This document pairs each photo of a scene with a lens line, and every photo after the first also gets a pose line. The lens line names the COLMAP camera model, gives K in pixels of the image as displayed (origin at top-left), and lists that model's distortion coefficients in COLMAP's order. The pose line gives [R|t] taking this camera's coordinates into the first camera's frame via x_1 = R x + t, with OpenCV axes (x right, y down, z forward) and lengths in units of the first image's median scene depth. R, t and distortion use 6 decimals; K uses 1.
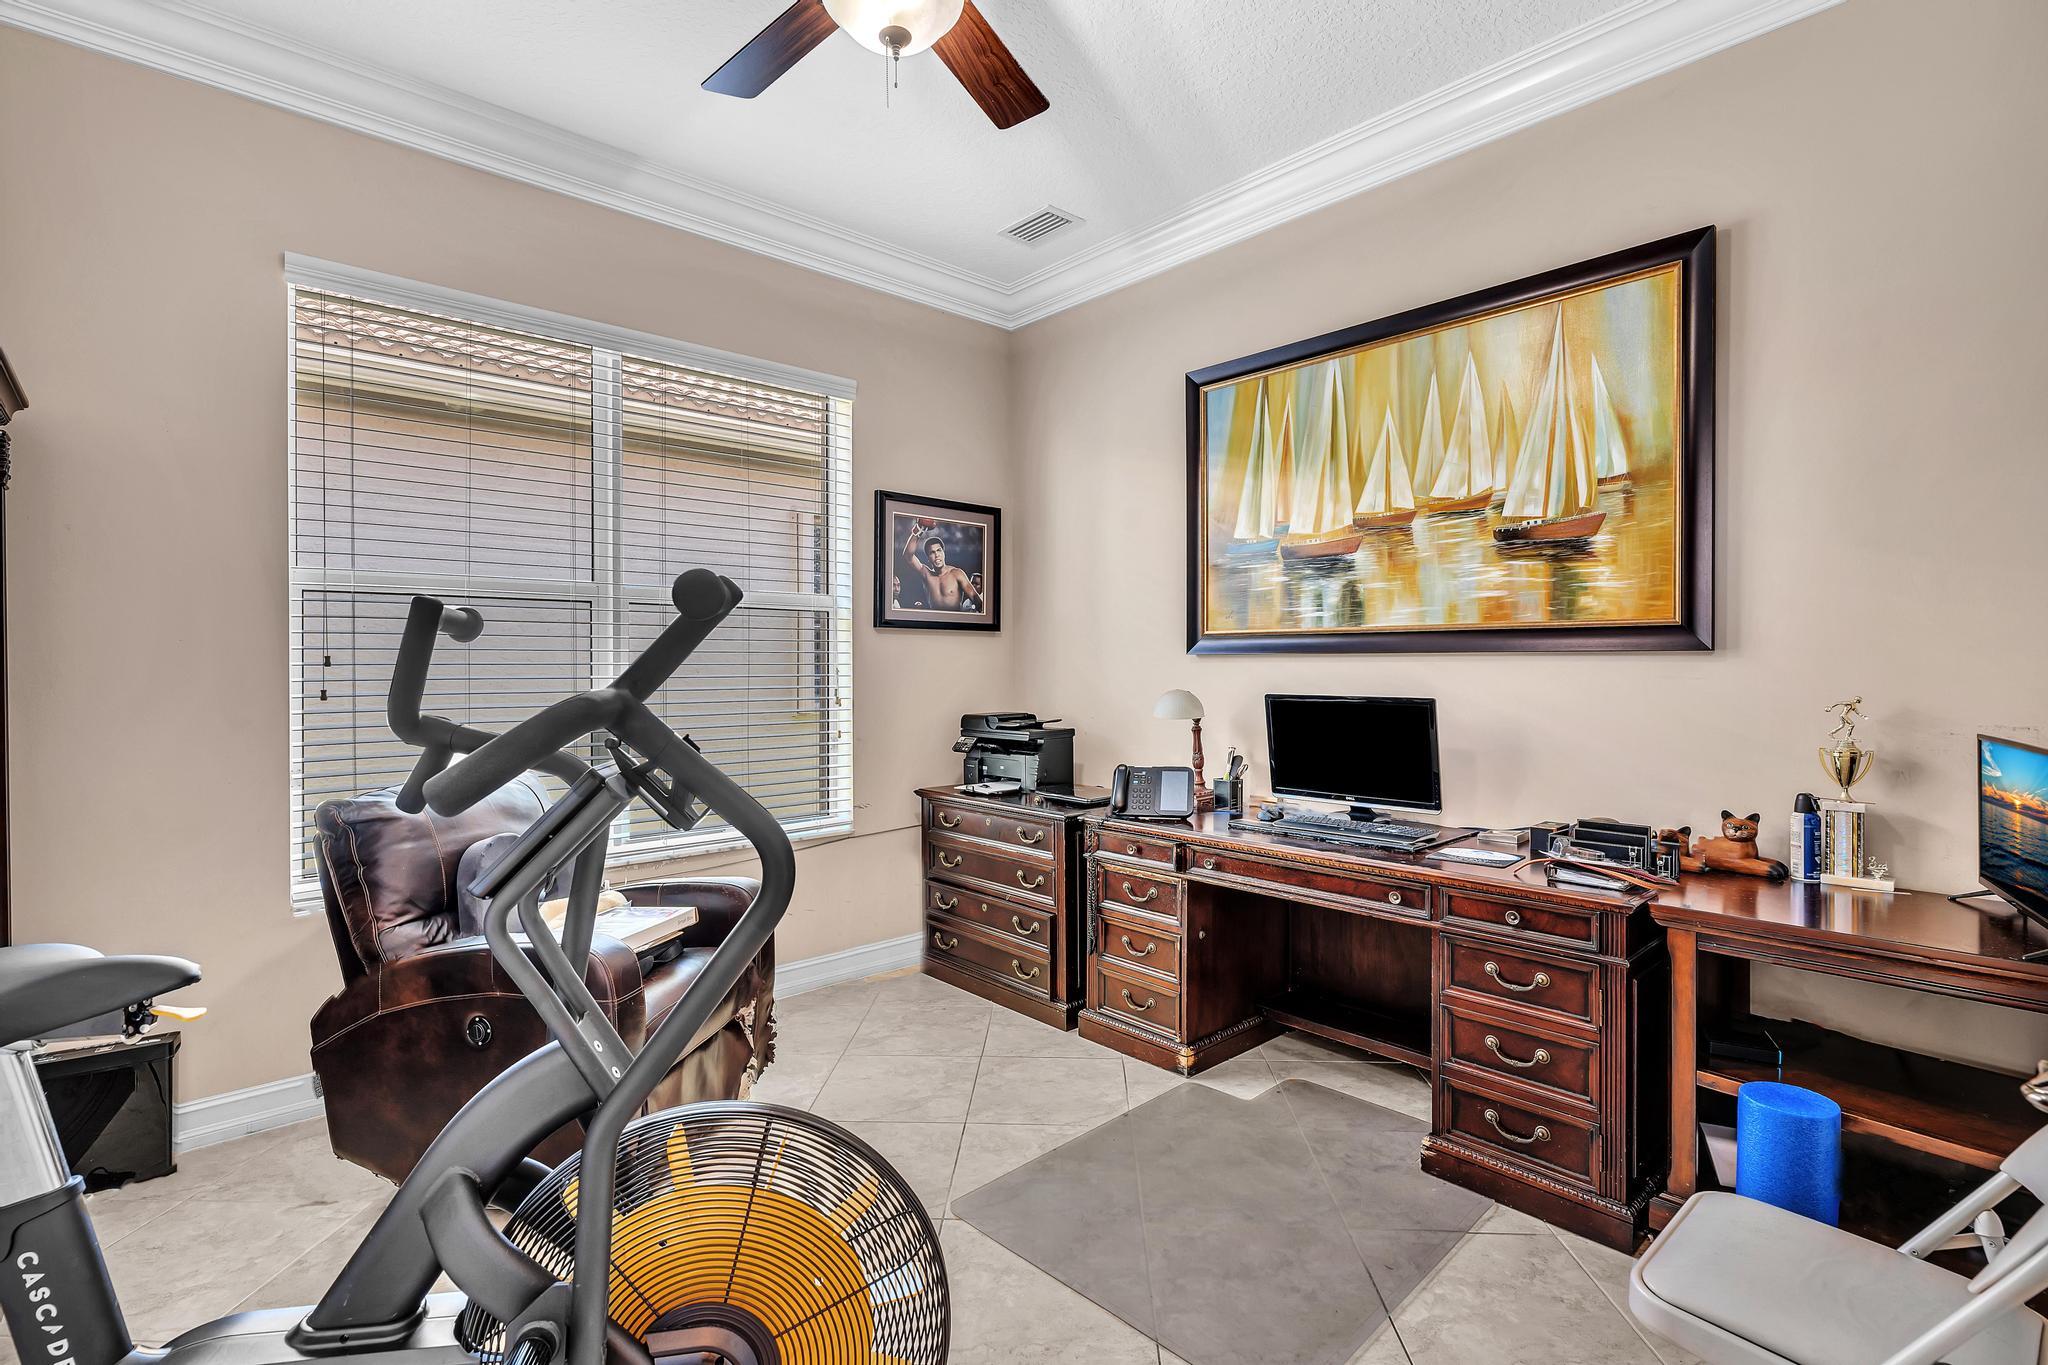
lens RADIAL K [[976.3, 0, 1029.3], [0, 976.3, 667.6], [0, 0, 1]] dist [-0.001559, 0.000121]
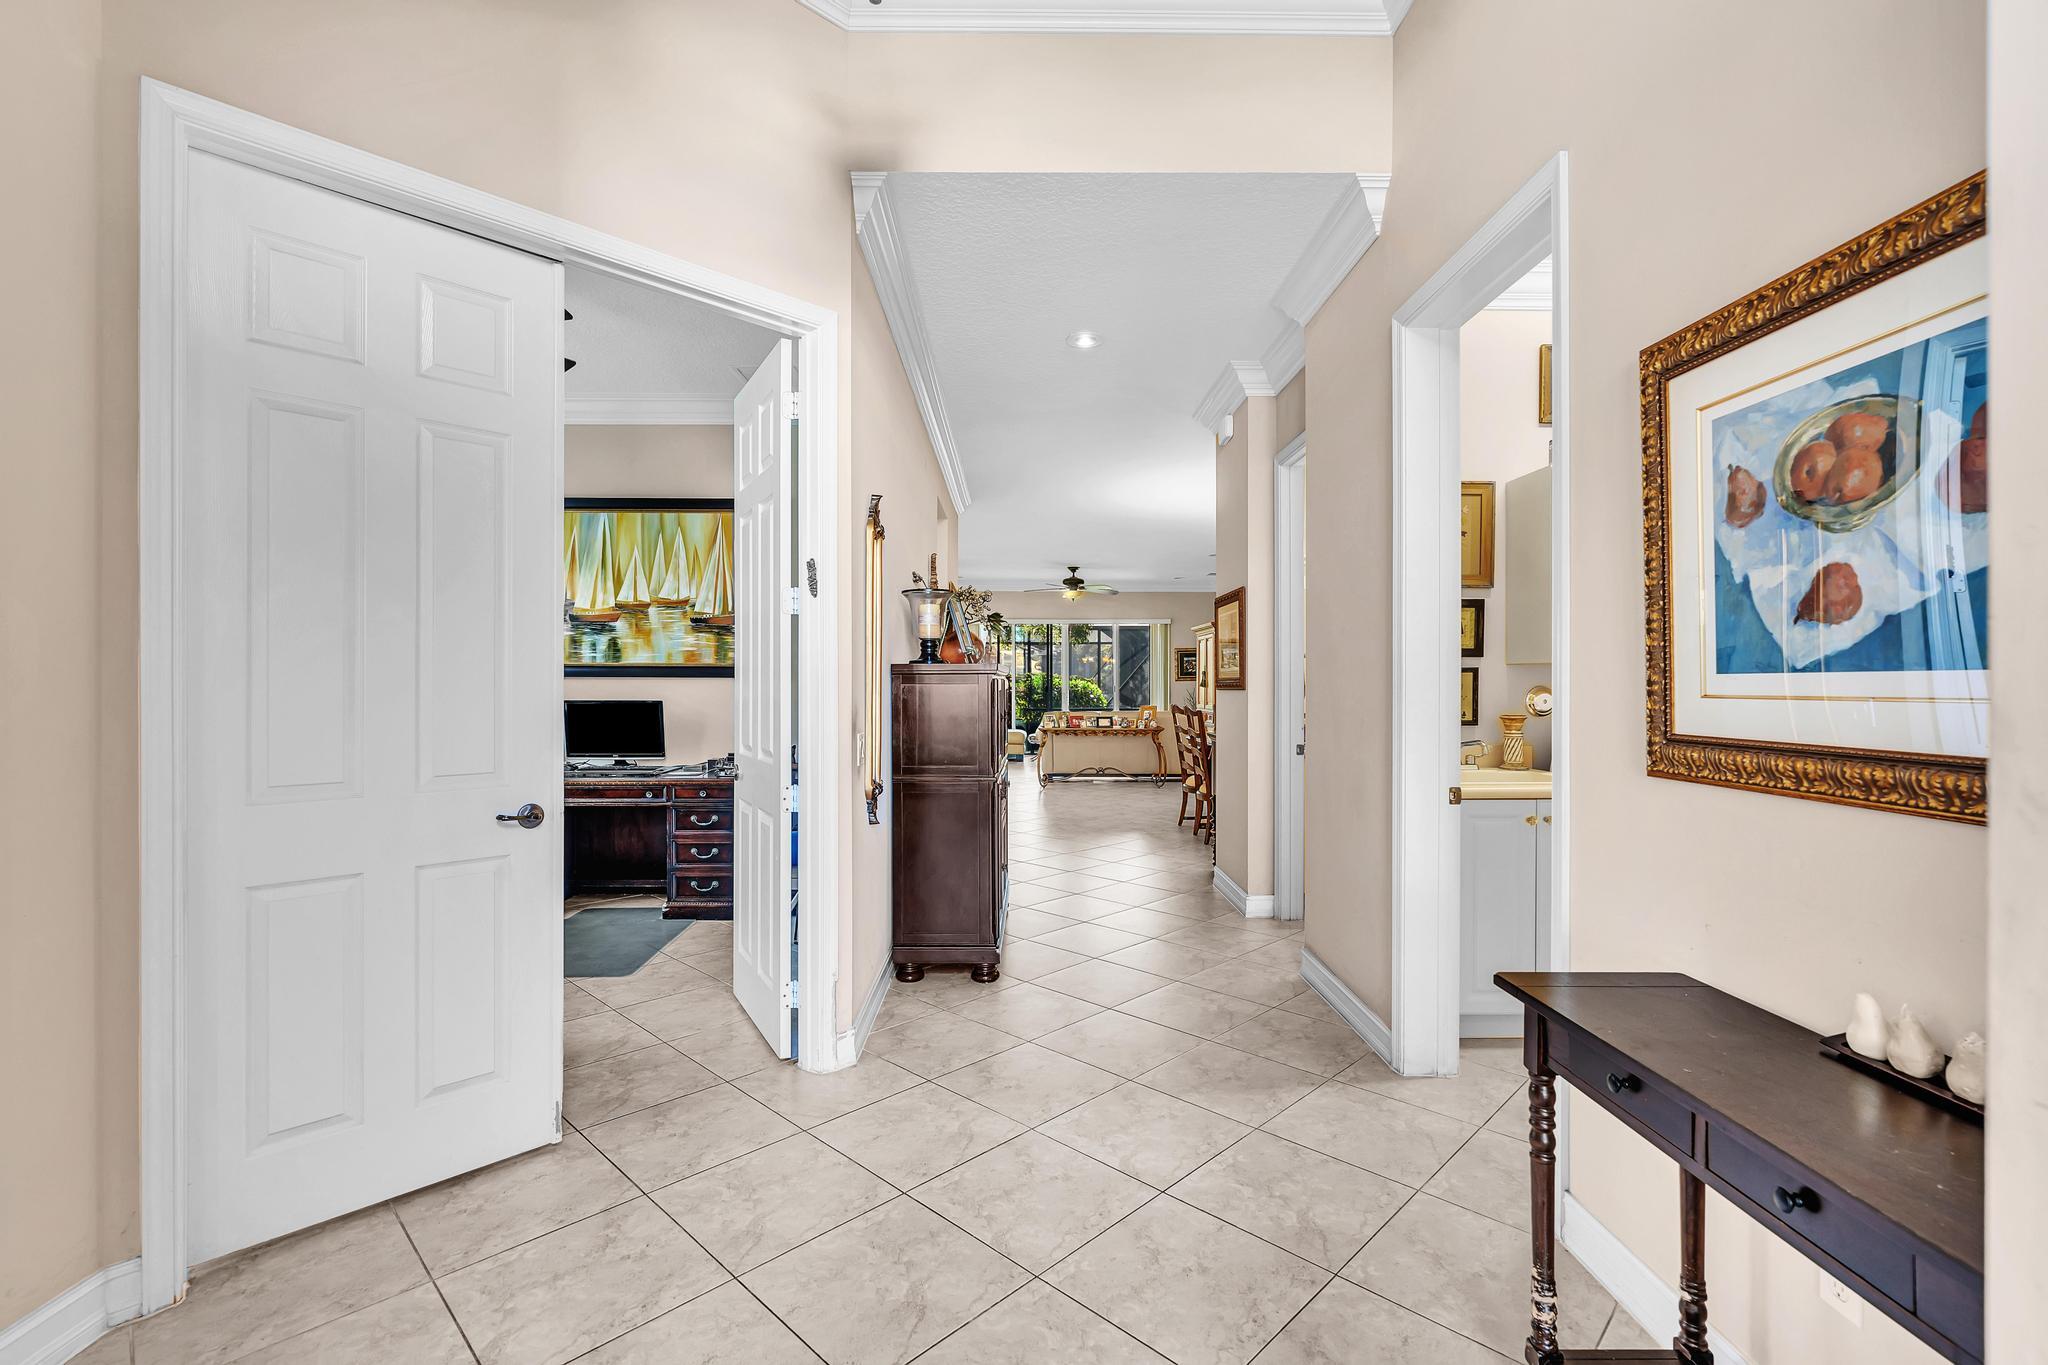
lens RADIAL K [[910.7, 0, 1027.9], [0, 910.7, 676.8], [0, 0, 1]] dist [-0.018407, -0.000265]
pose [[0.667670, 0.003023, 0.744451, -0.445999], [-0.000903, 0.999994, -0.003251, -0.011227], [-0.744457, 0.001498, 0.667669, -0.759289]]
